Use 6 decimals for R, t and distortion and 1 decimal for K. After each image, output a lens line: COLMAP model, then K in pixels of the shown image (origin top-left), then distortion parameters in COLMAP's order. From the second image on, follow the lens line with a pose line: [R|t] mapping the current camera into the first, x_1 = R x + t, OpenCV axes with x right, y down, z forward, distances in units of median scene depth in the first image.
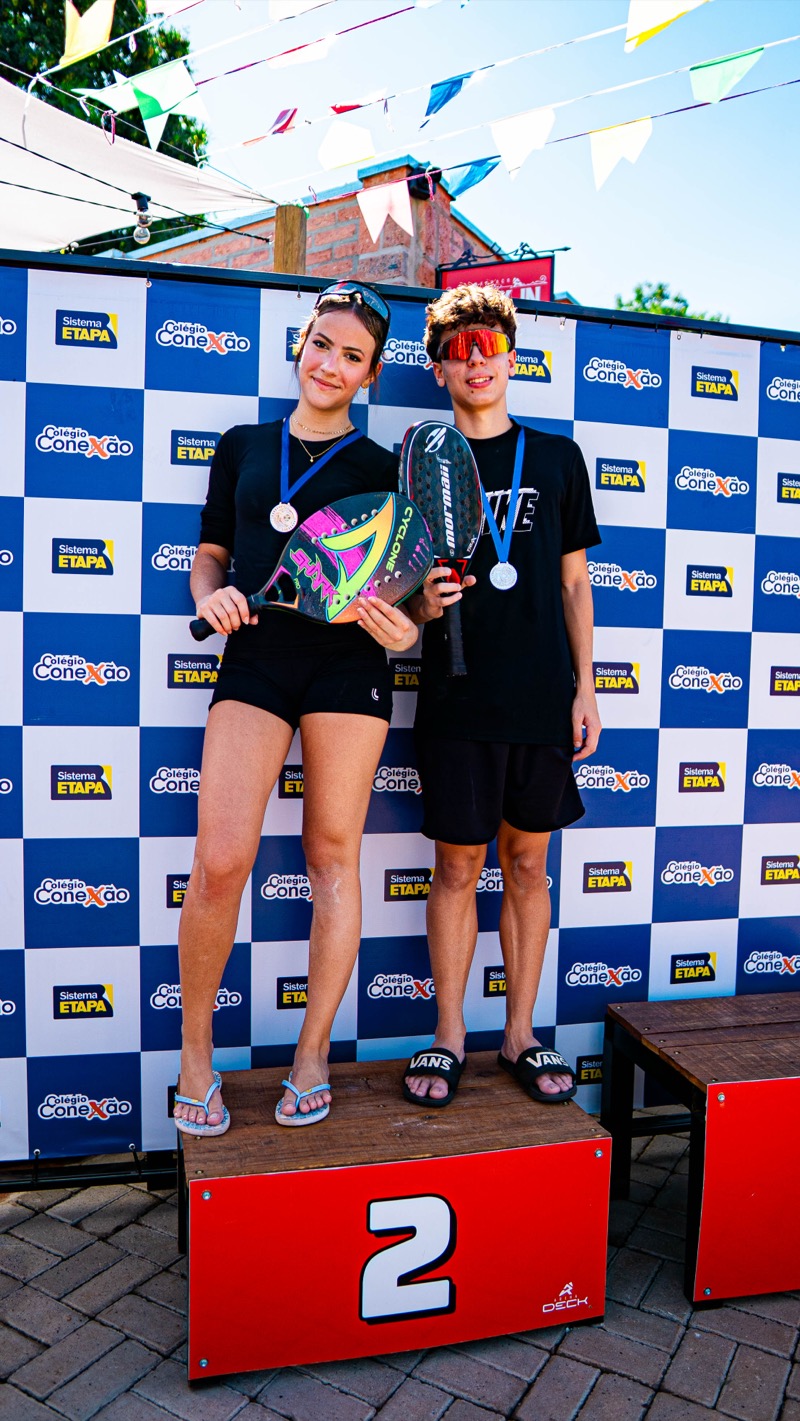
lens RADIAL K [[967.0, 0, 404.1], [0, 967.0, 712.8], [0, 0, 1]] dist [-0.102615, 0.062671]
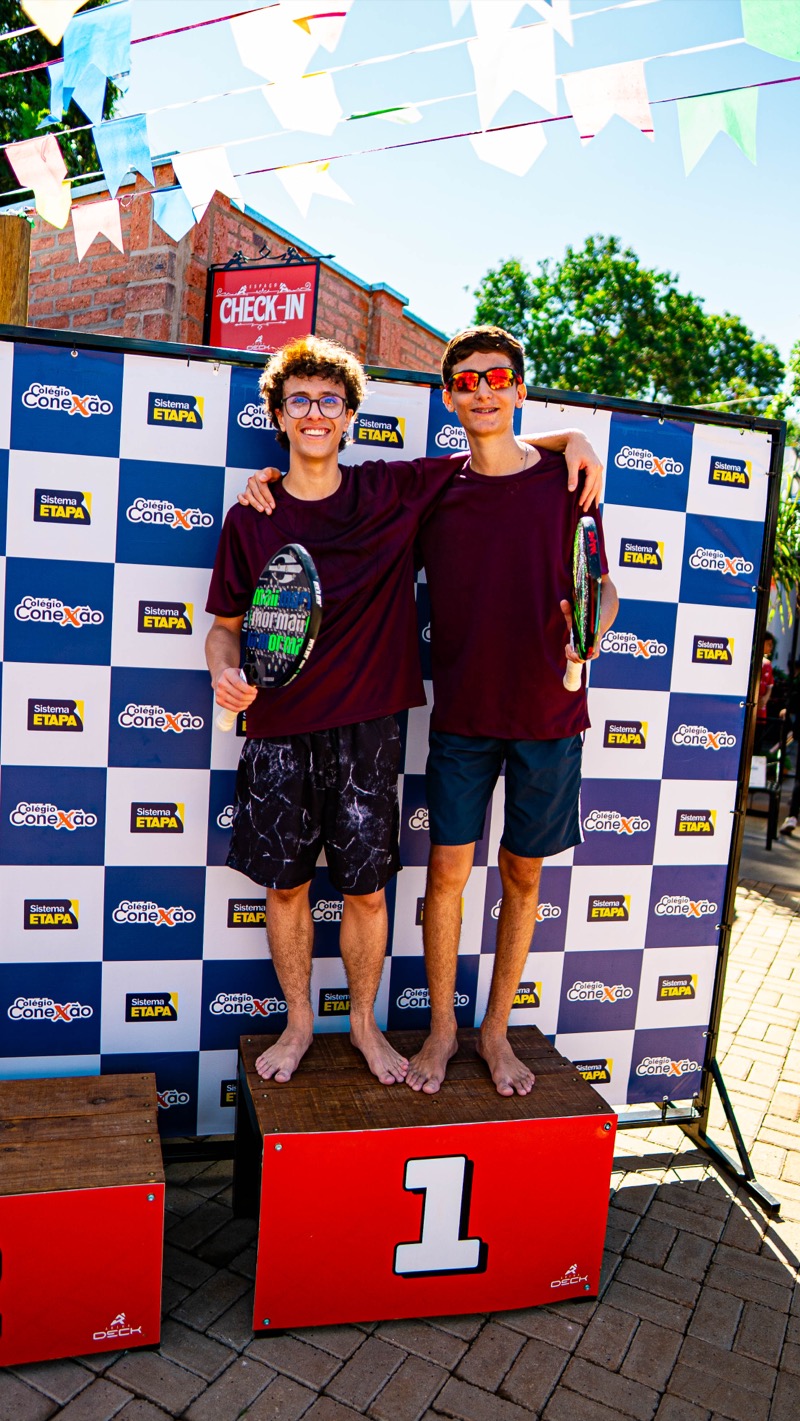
lens RADIAL K [[969.6, 0, 400.9], [0, 969.6, 700.2], [0, 0, 1]] dist [-0.106898, 0.062637]
pose [[0.998549, 0.042052, 0.033624, 0.226237], [-0.043778, 0.997668, 0.052356, -0.082086], [-0.031344, -0.053752, 0.998062, -0.016797]]
